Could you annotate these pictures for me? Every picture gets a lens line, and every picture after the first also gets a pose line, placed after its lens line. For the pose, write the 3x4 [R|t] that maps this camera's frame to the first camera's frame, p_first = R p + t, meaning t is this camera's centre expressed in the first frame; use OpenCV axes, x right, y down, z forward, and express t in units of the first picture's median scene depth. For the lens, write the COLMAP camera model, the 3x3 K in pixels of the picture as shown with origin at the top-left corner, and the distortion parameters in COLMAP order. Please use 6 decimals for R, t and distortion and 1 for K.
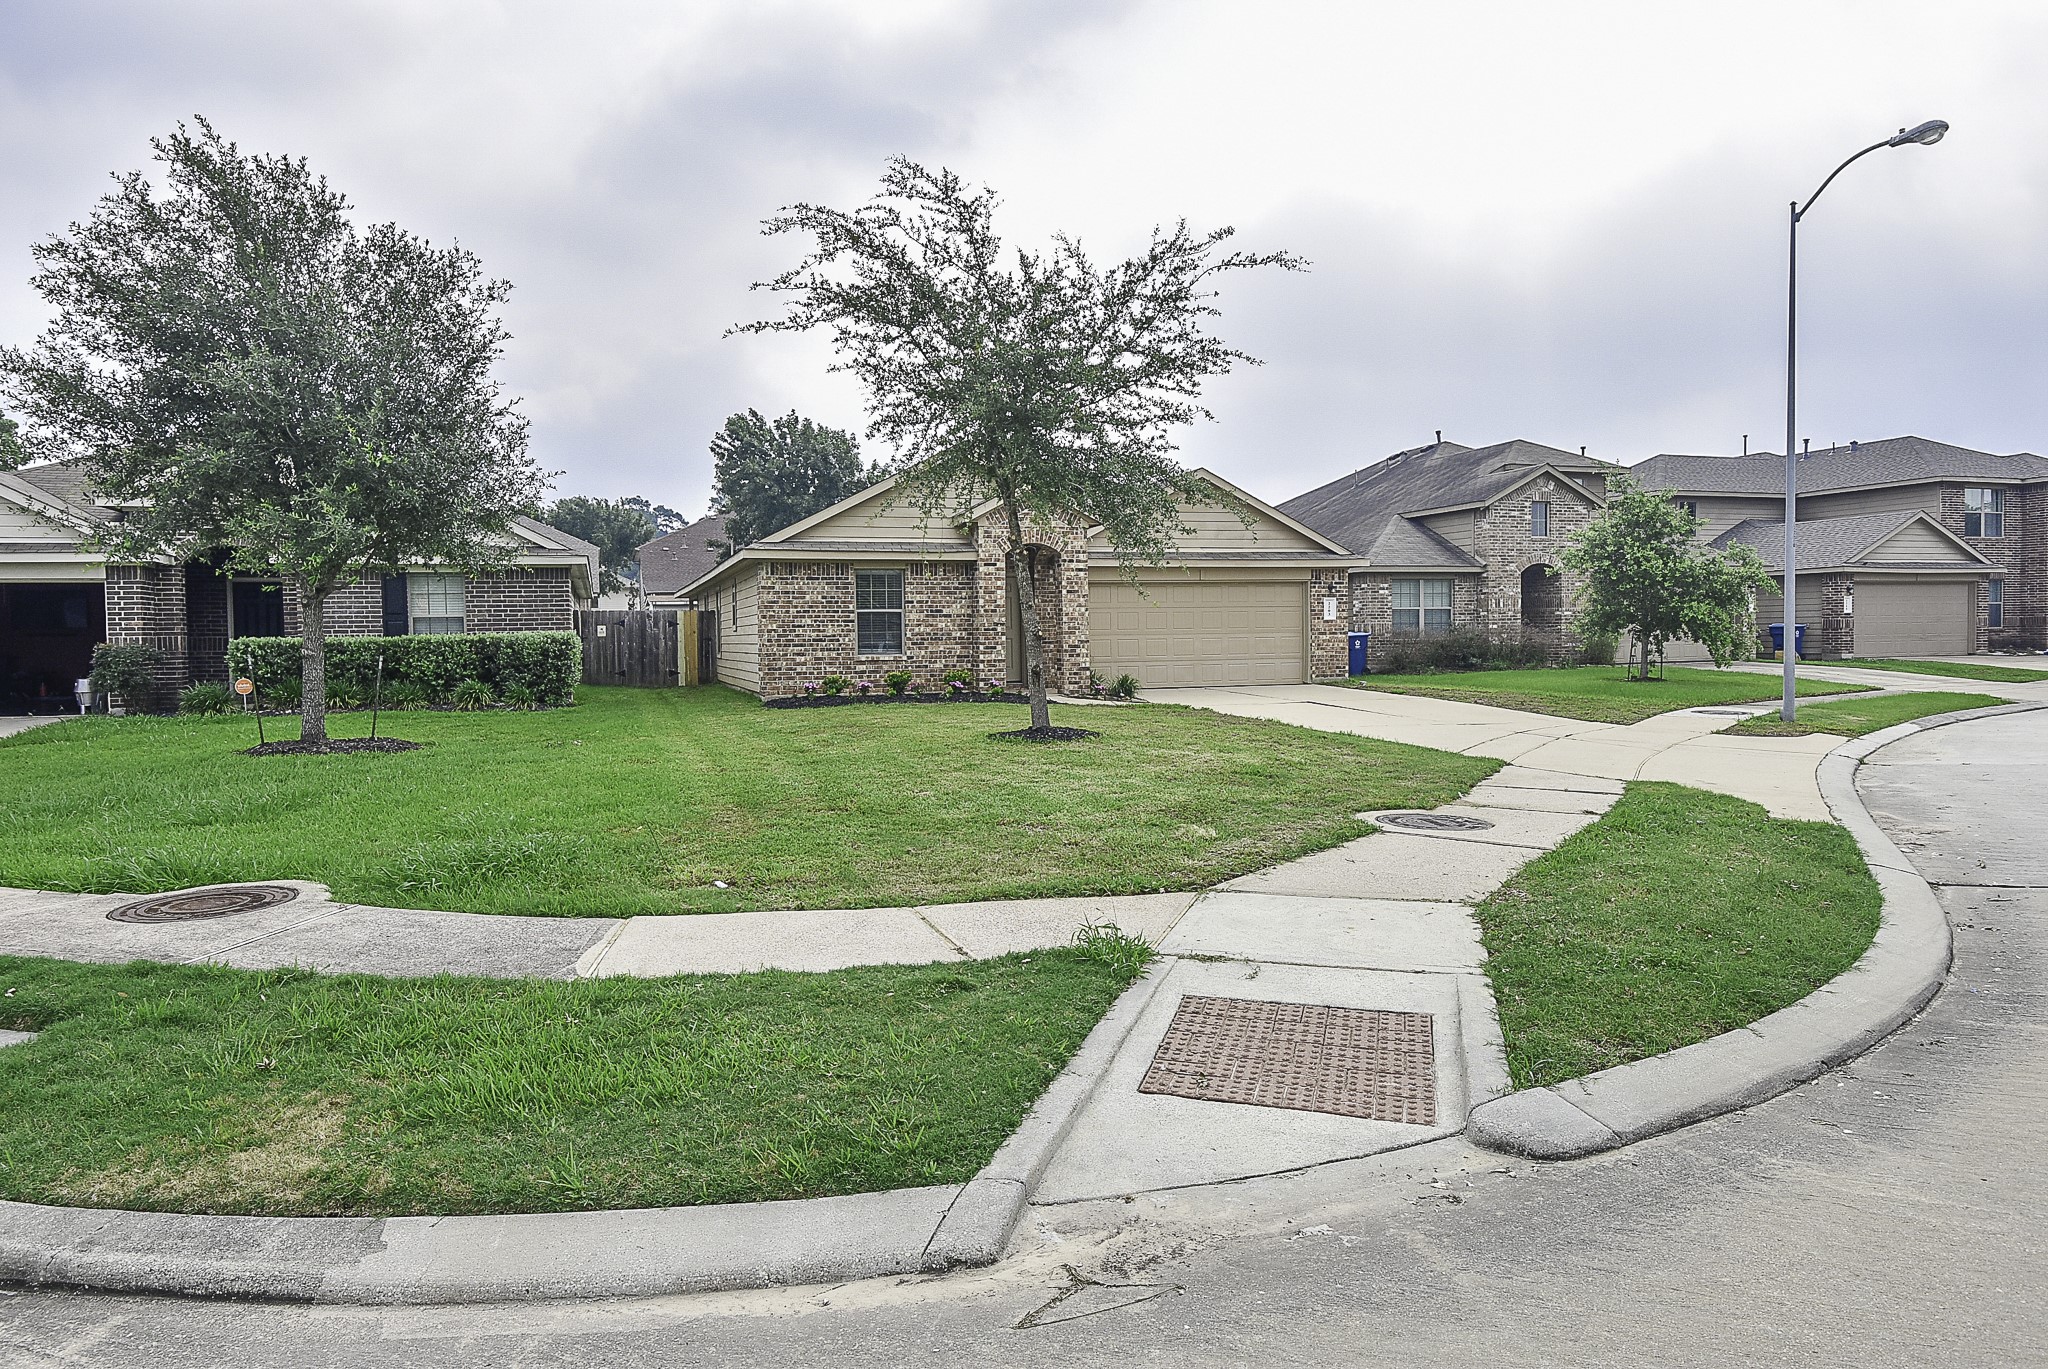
lens RADIAL K [[1275.5, 0, 1022.8], [0, 1275.5, 679.6], [0, 0, 1]] dist [0.026372, -0.015432]
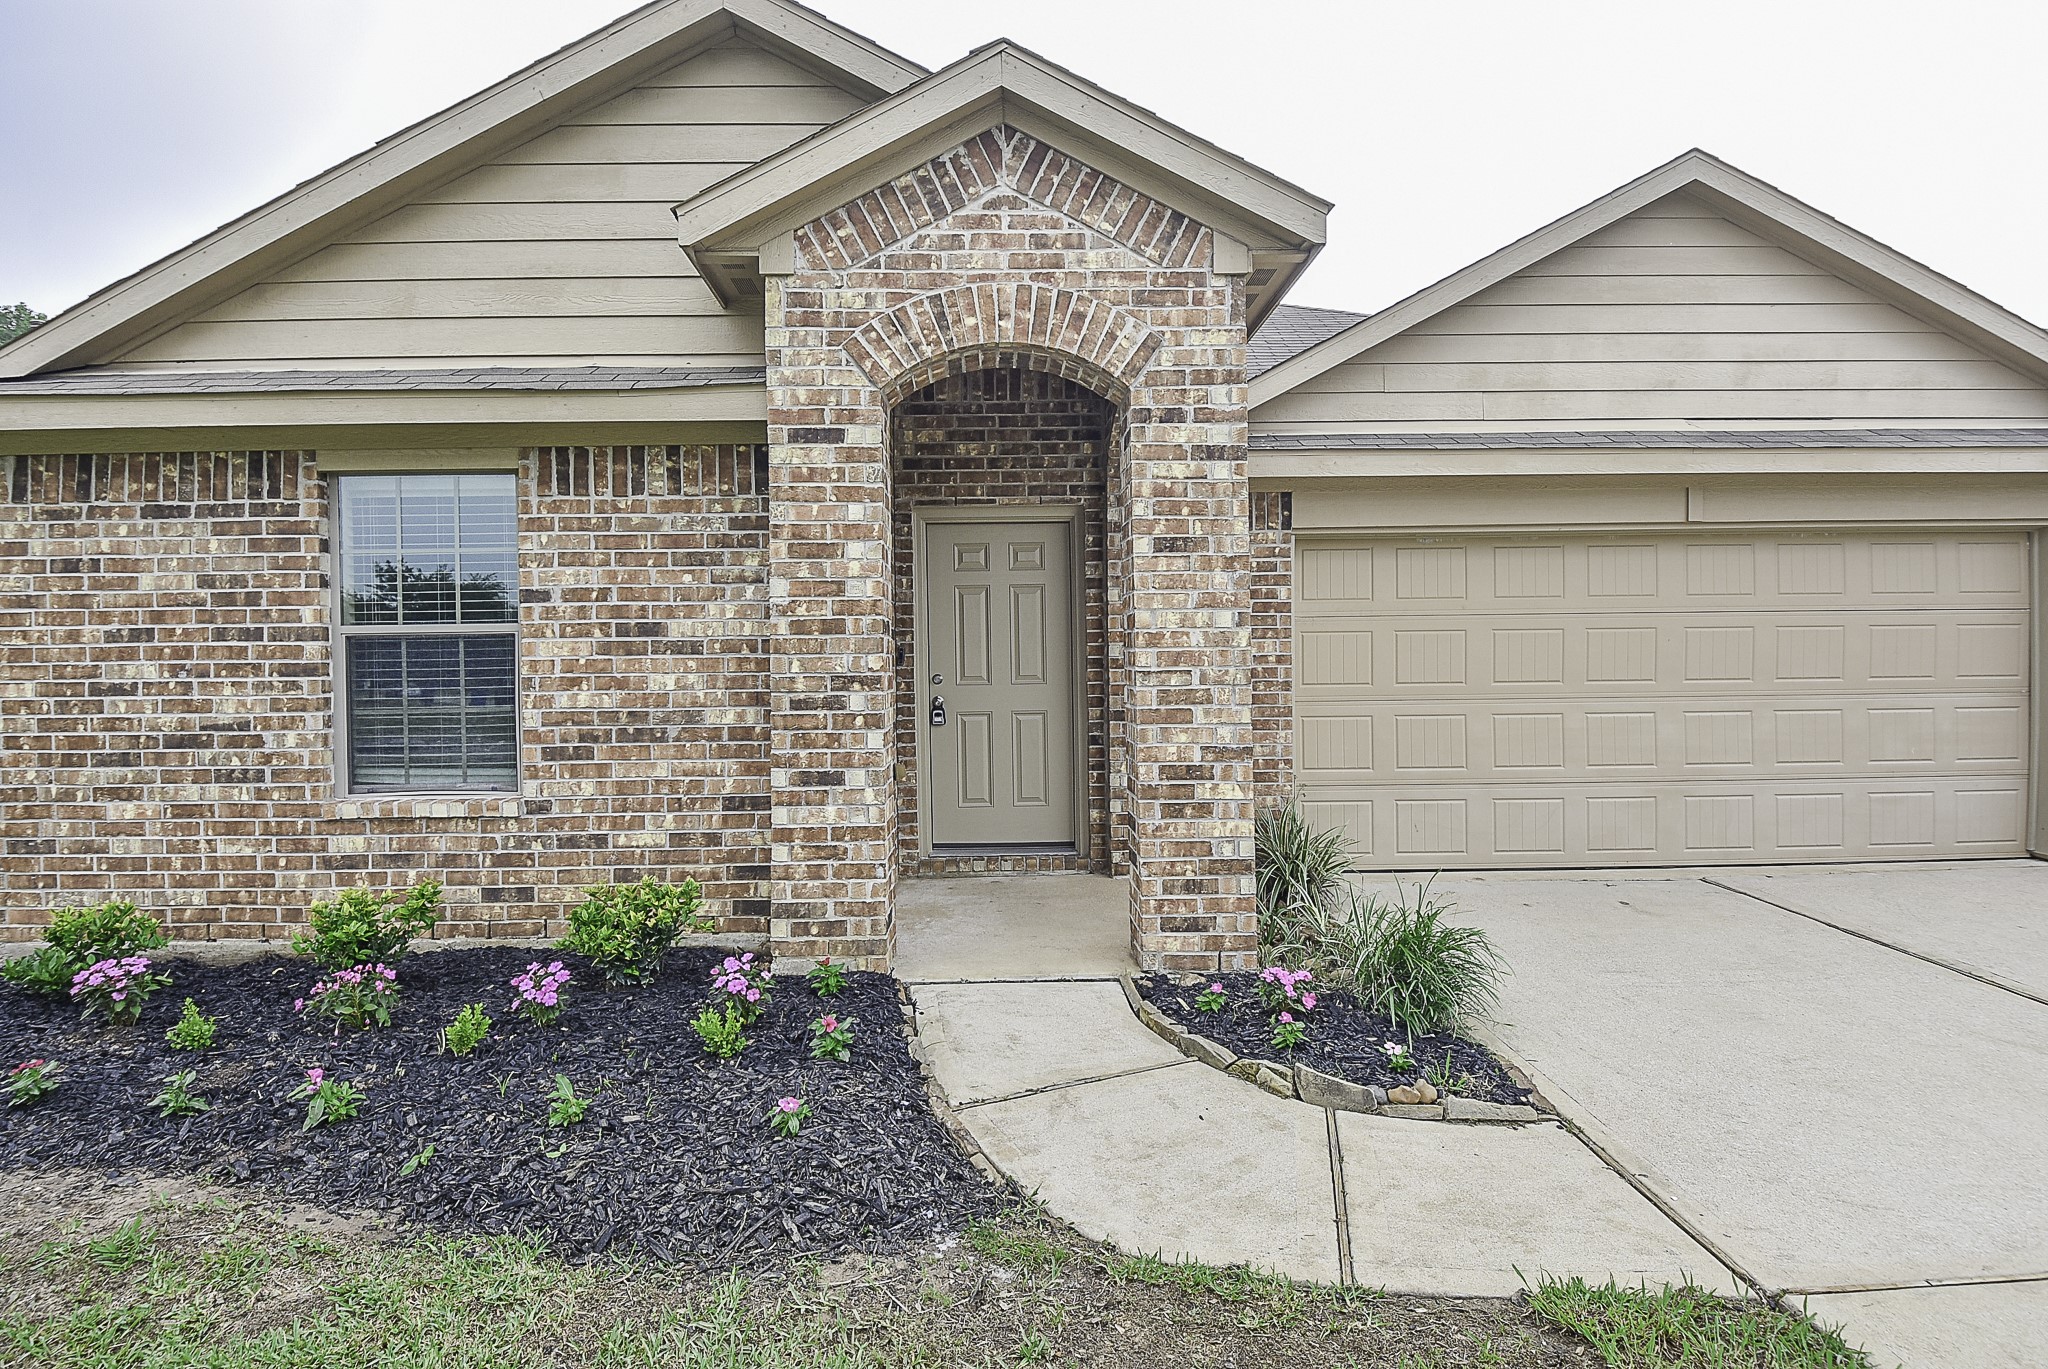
lens RADIAL K [[1076.8, 0, 1029.6], [0, 1076.8, 686.0], [0, 0, 1]] dist [-0.019183, -0.000467]
pose [[0.958993, 0.010160, -0.283247, 0.070775], [-0.009550, 0.999948, 0.003533, -0.043625], [0.283268, -0.000683, 0.959041, 0.813160]]
